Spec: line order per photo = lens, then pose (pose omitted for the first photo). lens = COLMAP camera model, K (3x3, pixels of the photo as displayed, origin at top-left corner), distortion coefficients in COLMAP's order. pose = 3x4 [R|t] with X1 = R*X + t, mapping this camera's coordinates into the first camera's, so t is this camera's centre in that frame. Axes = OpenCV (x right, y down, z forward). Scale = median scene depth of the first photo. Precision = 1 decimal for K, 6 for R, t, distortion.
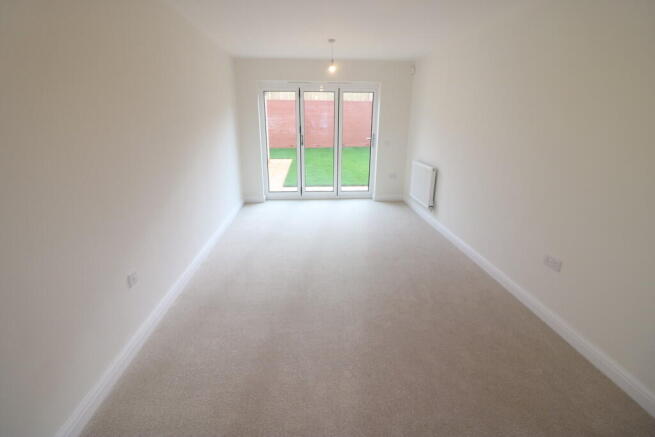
lens RADIAL K [[299.6, 0, 324.1], [0, 299.6, 219.7], [0, 0, 1]] dist [0.001761, -0.000032]
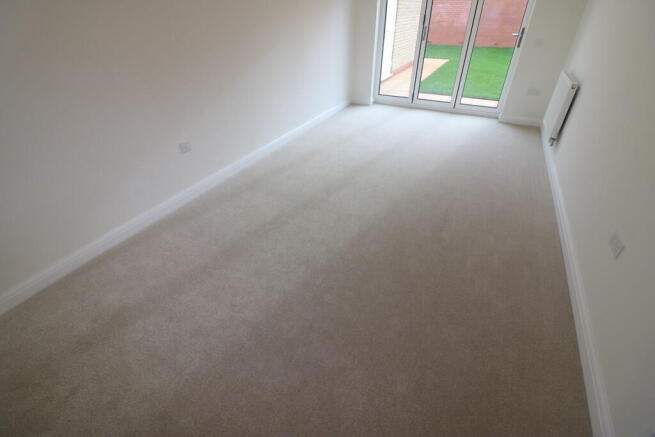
lens RADIAL K [[305.2, 0, 327.5], [0, 305.2, 218.5], [0, 0, 1]] dist [-0.024861, -0.000651]
pose [[0.859462, 0.285367, -0.424136, 0.196304], [-0.152542, 0.935053, 0.320012, -0.010003], [0.487910, -0.210339, 0.847173, 0.044777]]
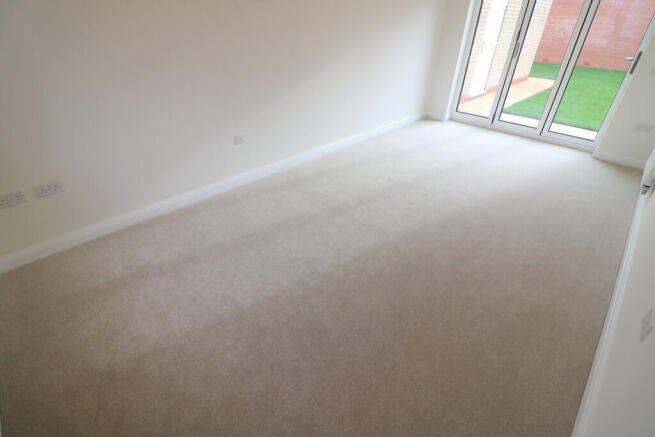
lens RADIAL K [[299.9, 0, 322.8], [0, 299.9, 226.4], [0, 0, 1]] dist [-0.013053, -0.012303]
pose [[0.650768, 0.438315, -0.619984, 0.258655], [-0.243263, 0.893865, 0.376602, -0.025164], [0.719252, -0.094261, 0.688325, 0.092714]]
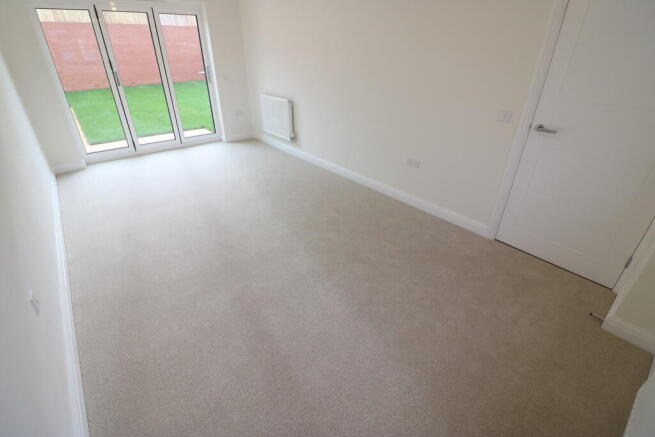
lens RADIAL K [[305.2, 0, 327.5], [0, 305.2, 218.5], [0, 0, 1]] dist [-0.024861, -0.000651]
pose [[0.793914, -0.290953, 0.533898, -0.159478], [0.183390, 0.951770, 0.245973, -0.013050], [-0.579714, -0.097369, 0.808981, 0.026171]]
